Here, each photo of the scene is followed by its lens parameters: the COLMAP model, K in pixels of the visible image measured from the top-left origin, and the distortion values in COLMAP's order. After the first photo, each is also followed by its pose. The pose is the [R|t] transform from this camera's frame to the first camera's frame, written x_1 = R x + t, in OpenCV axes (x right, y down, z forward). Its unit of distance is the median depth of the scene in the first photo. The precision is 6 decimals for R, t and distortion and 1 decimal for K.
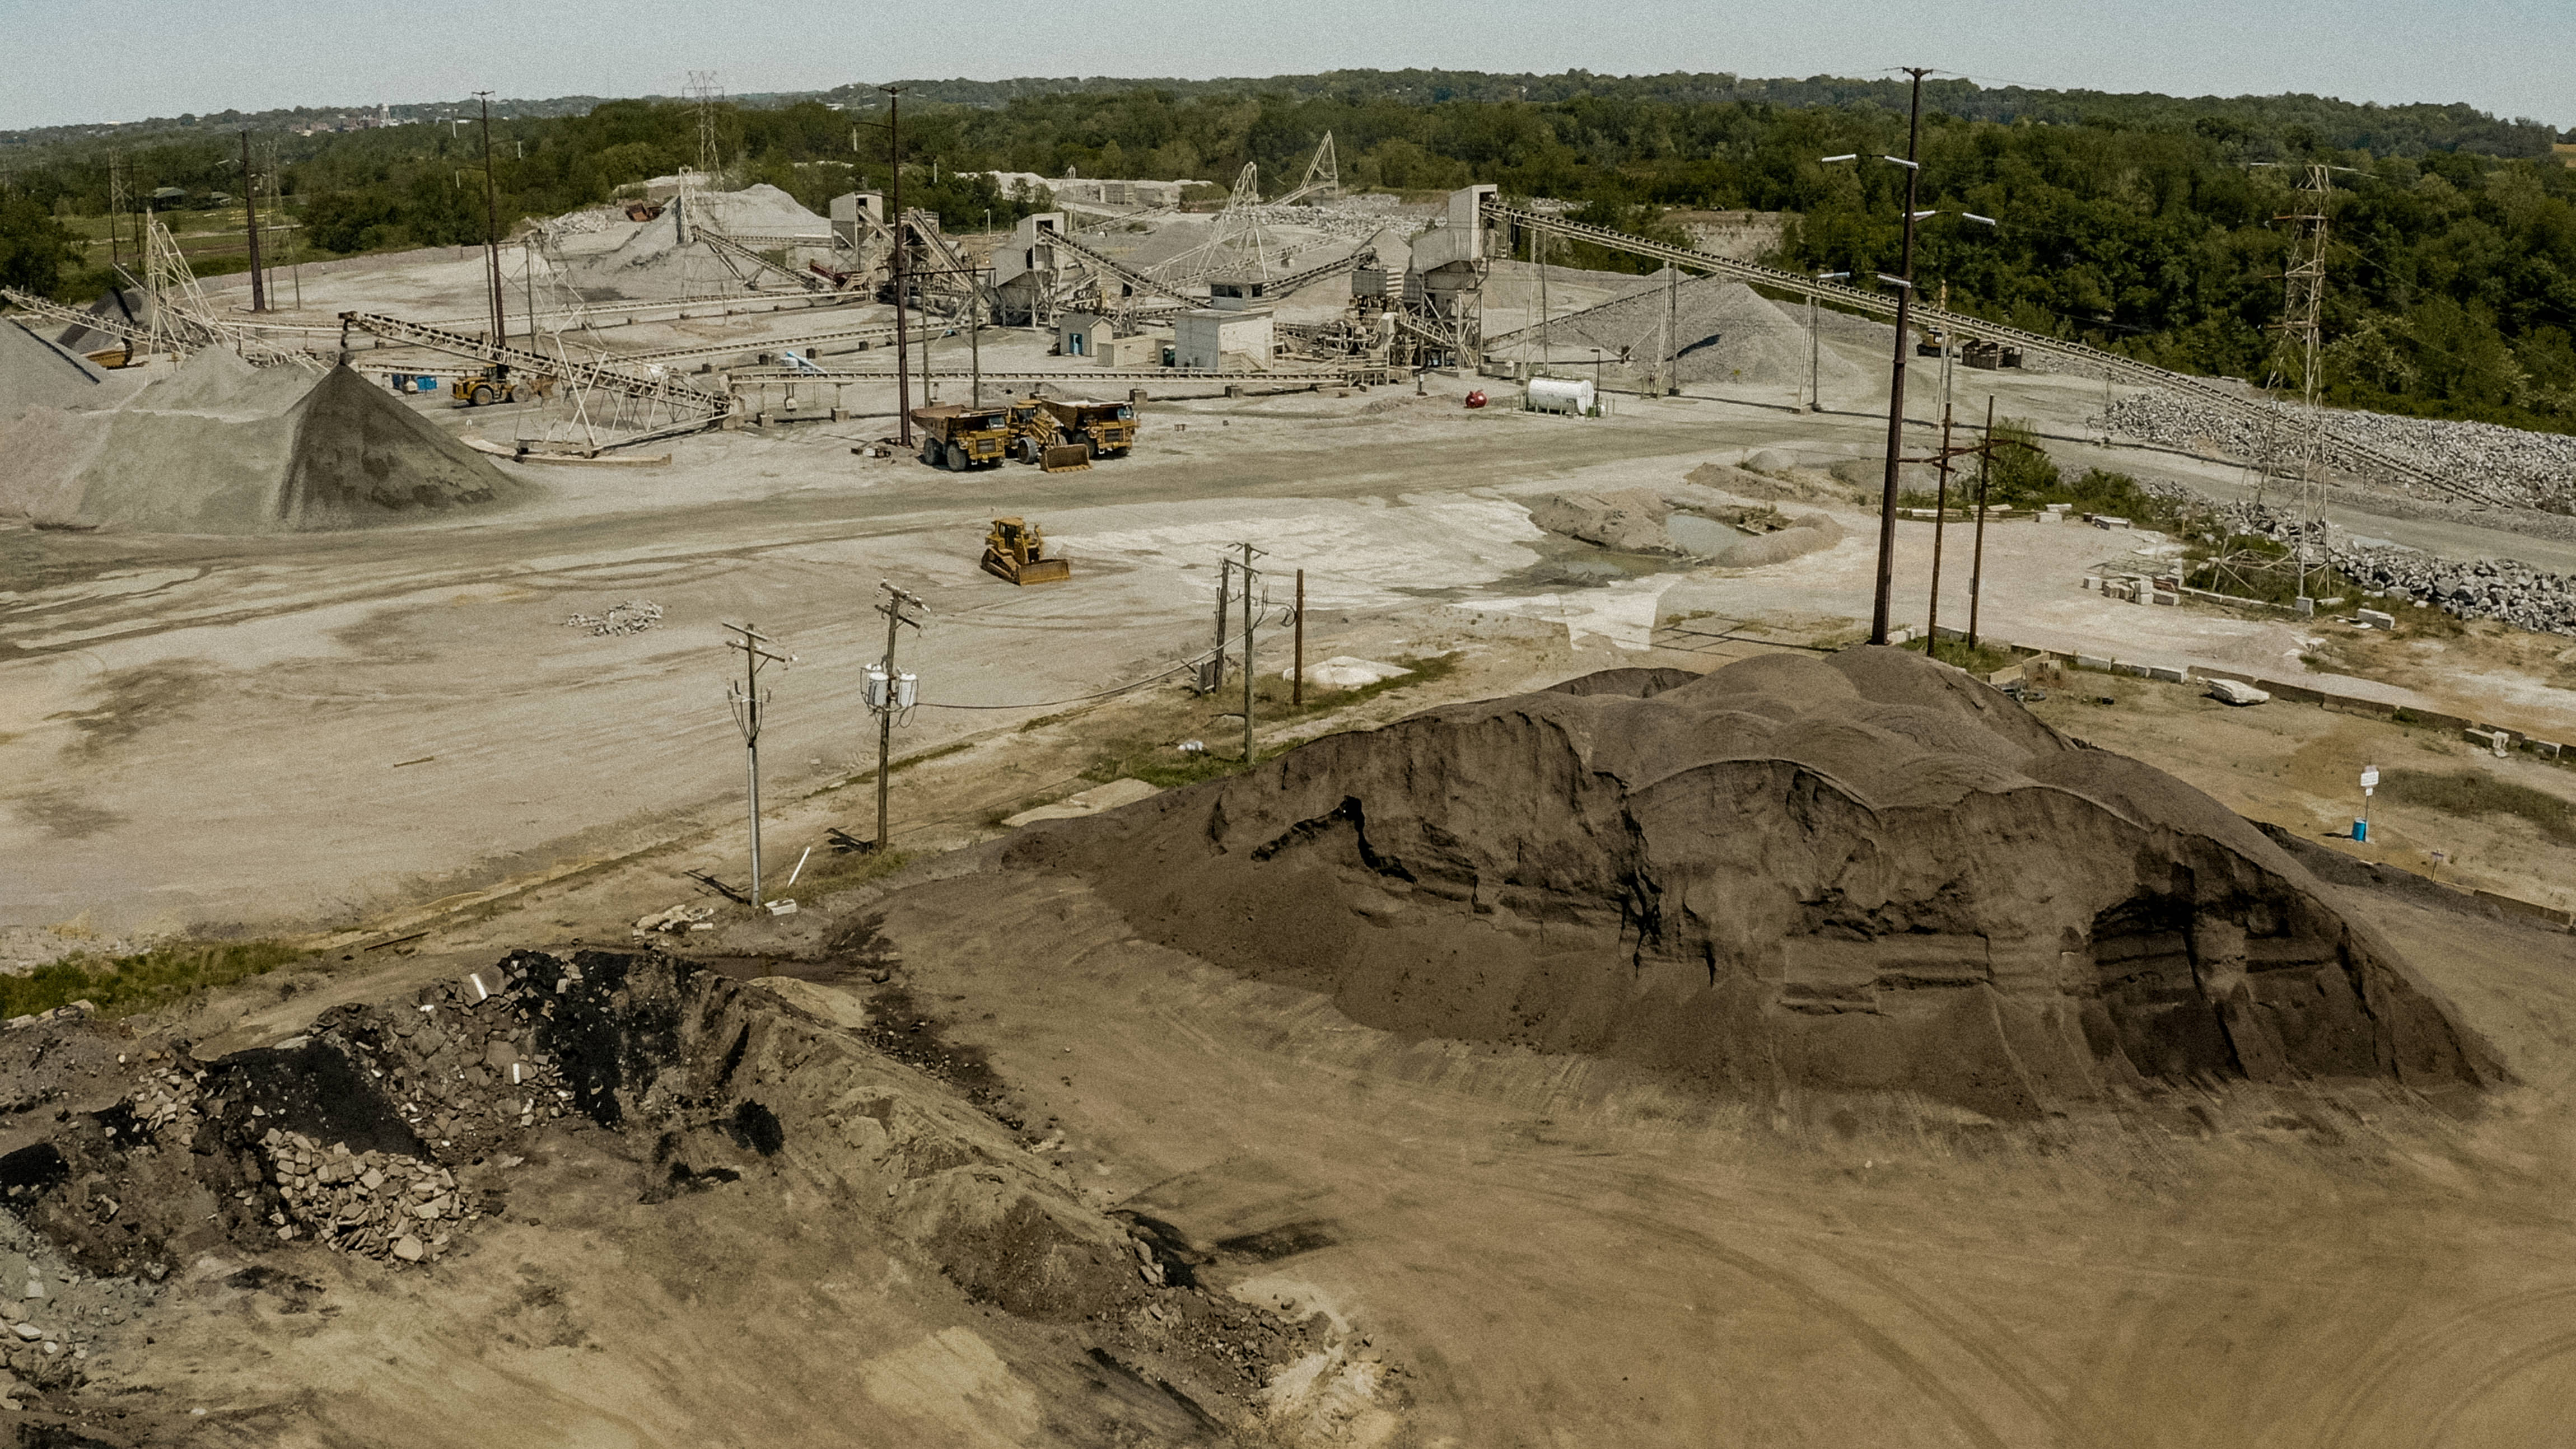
lens RADIAL K [[2062.7, 0, 1295.6], [0, 2062.7, 717.3], [0, 0, 1]] dist [-0.199405, 0.030002]
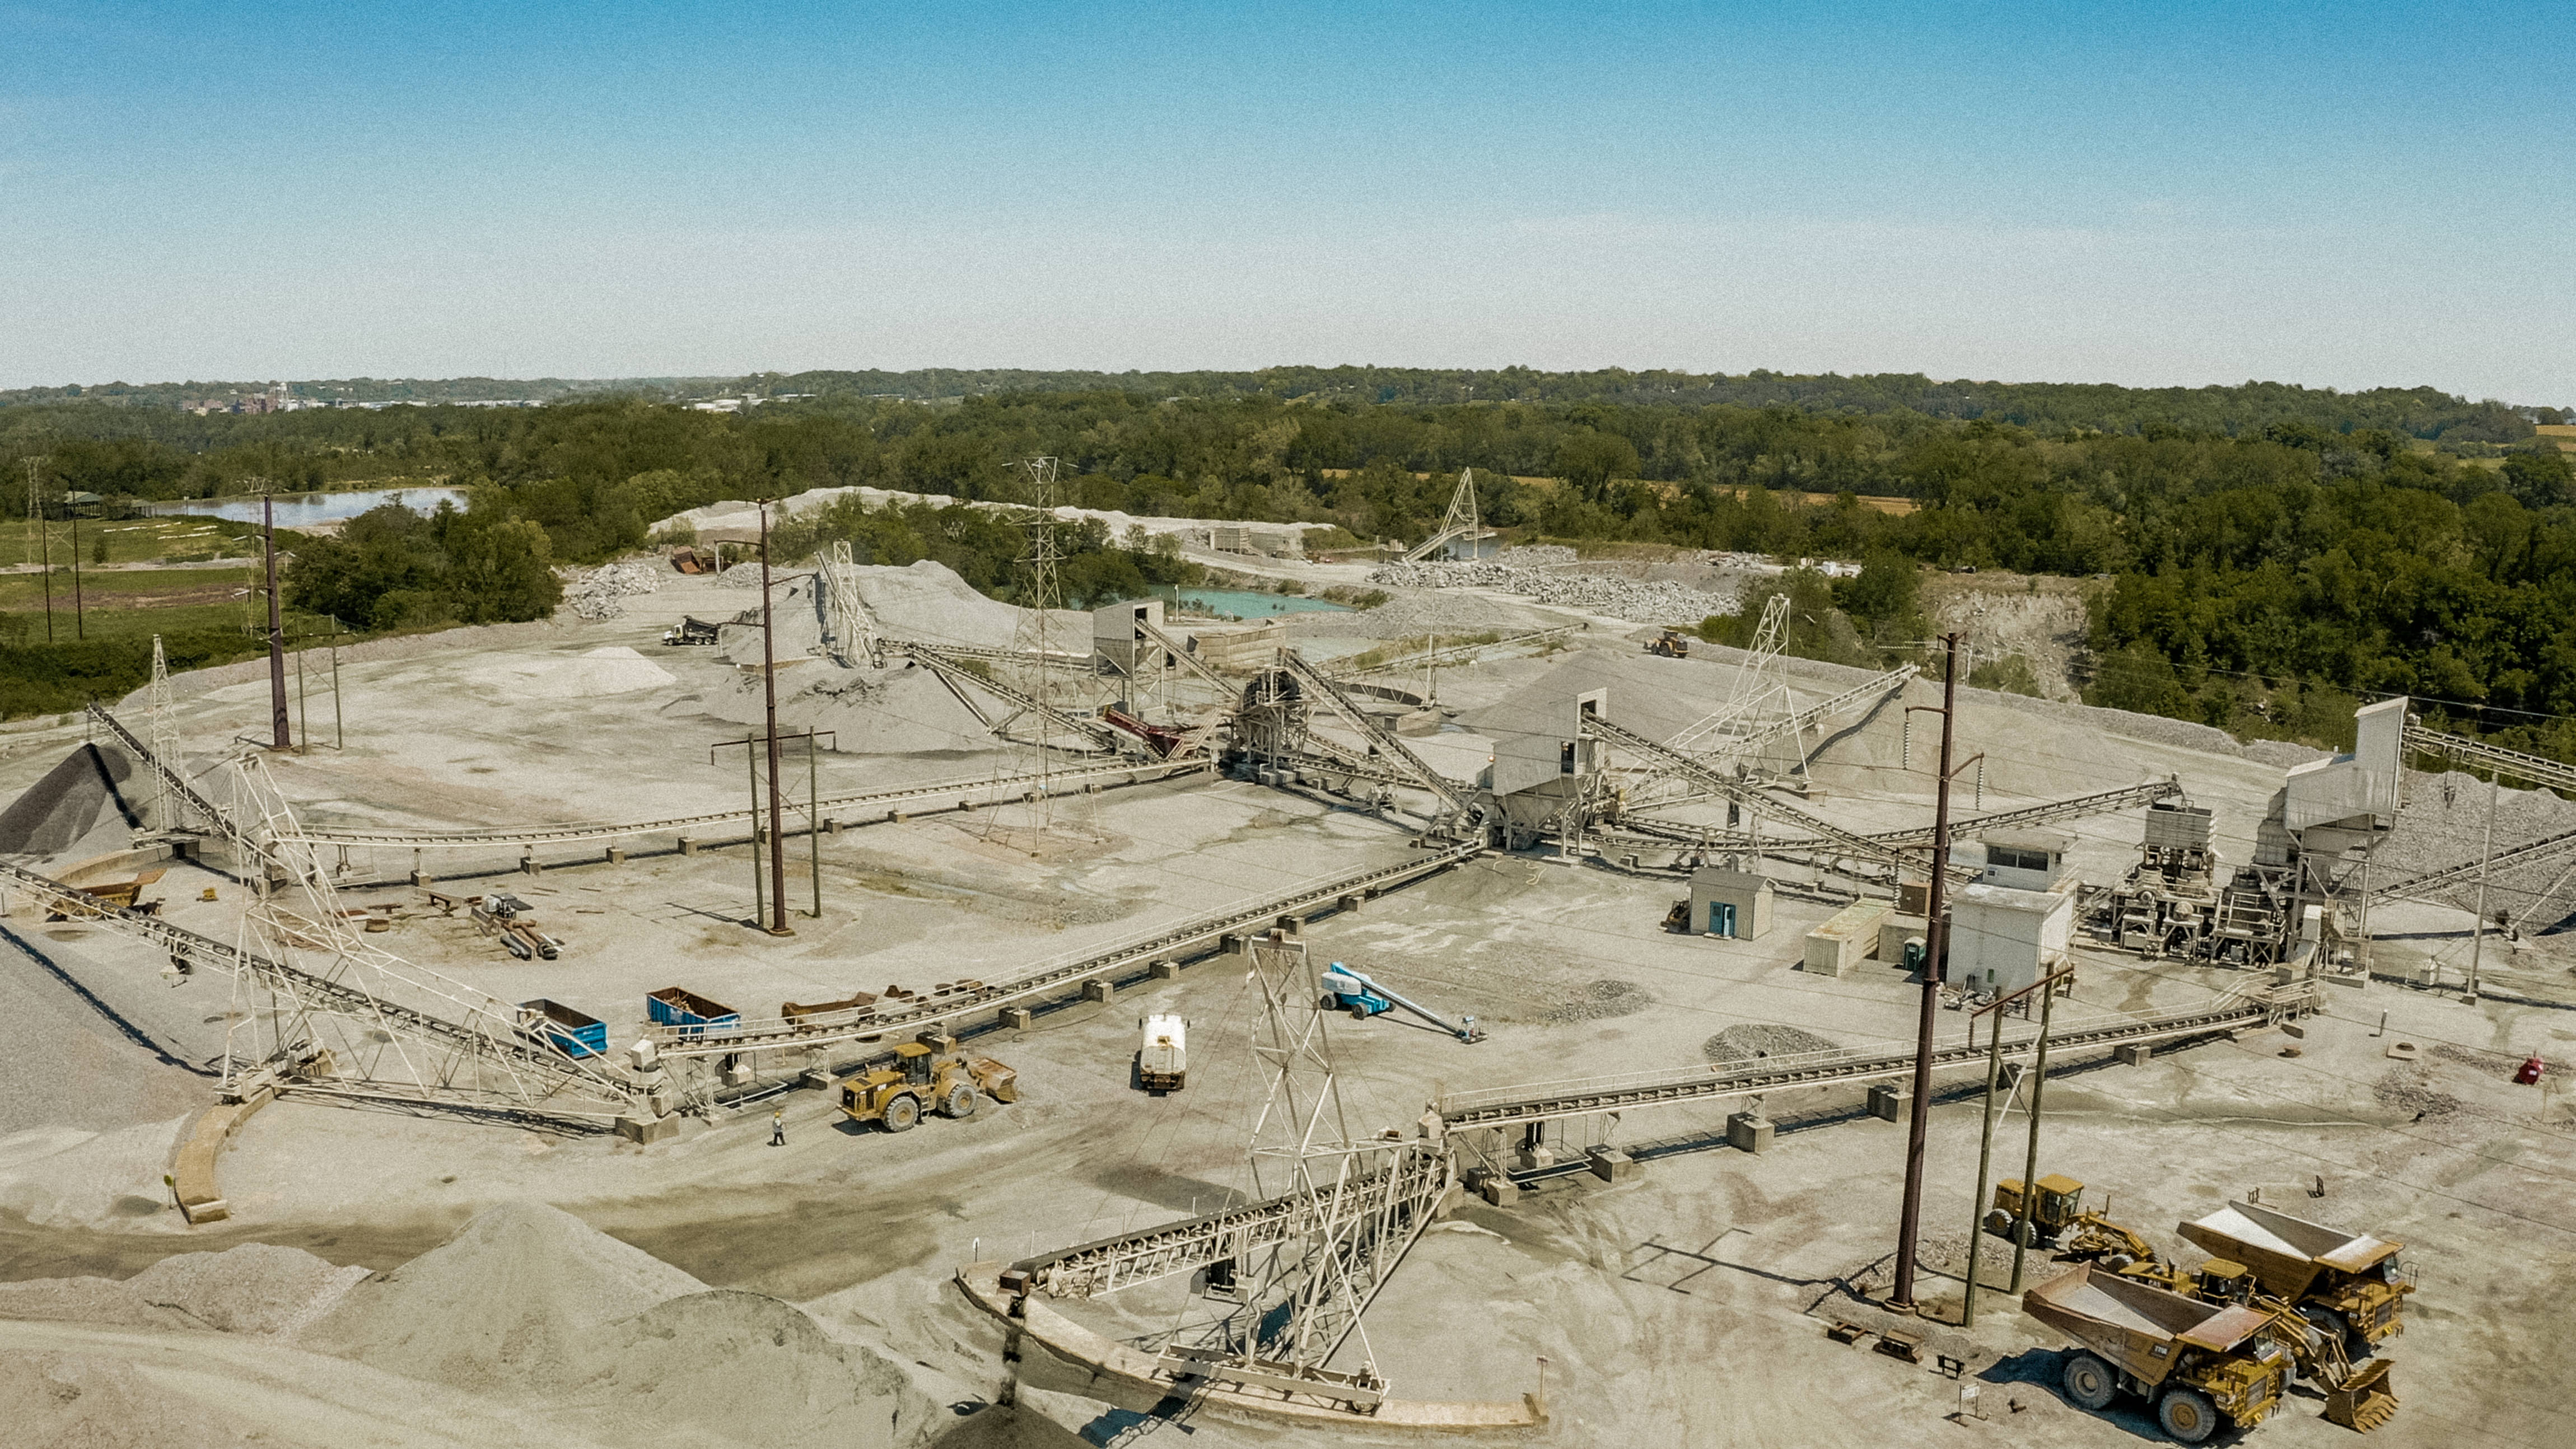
lens RADIAL K [[2062.7, 0, 1295.6], [0, 2062.7, 717.3], [0, 0, 1]] dist [-0.199405, 0.030002]
pose [[0.998157, -0.003398, 0.060586, -0.123426], [0.011583, 0.990740, -0.135274, -0.070550], [-0.059566, 0.135727, 0.988954, 0.160531]]
